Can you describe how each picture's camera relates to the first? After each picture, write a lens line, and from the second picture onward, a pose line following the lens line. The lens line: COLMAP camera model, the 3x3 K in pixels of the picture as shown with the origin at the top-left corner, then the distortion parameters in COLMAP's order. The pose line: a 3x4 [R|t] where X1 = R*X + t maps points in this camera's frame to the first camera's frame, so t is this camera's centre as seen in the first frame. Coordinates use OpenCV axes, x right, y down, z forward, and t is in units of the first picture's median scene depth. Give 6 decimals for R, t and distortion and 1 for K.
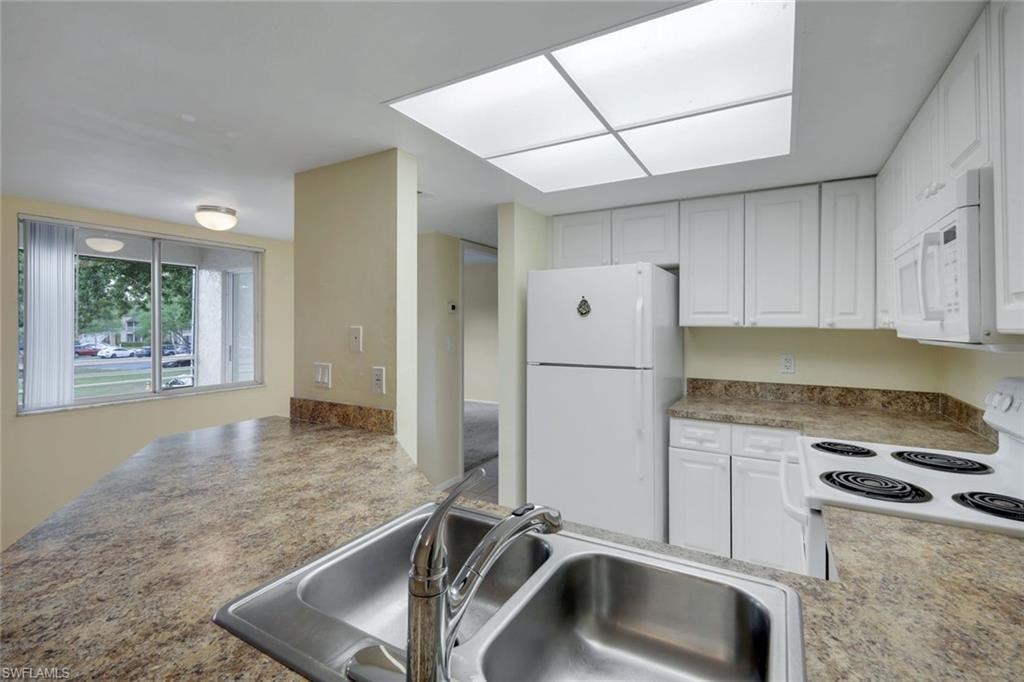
lens RADIAL K [[458.1, 0, 525.5], [0, 458.1, 322.8], [0, 0, 1]] dist [0.003488, -0.000003]
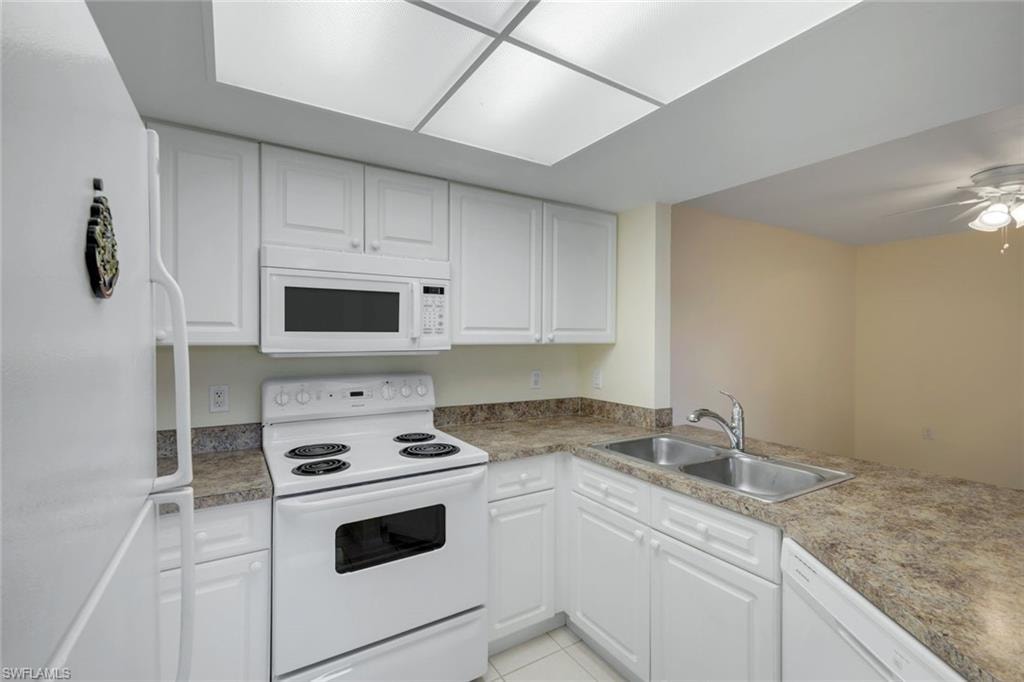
lens RADIAL K [[458.1, 0, 505.3], [0, 458.1, 344.8], [0, 0, 1]] dist [0.003488, -0.000003]
pose [[-0.867609, -0.015879, 0.496993, -0.118333], [-0.011388, 0.999862, 0.012066, 0.001178], [-0.497116, 0.004808, -0.867671, 1.436511]]
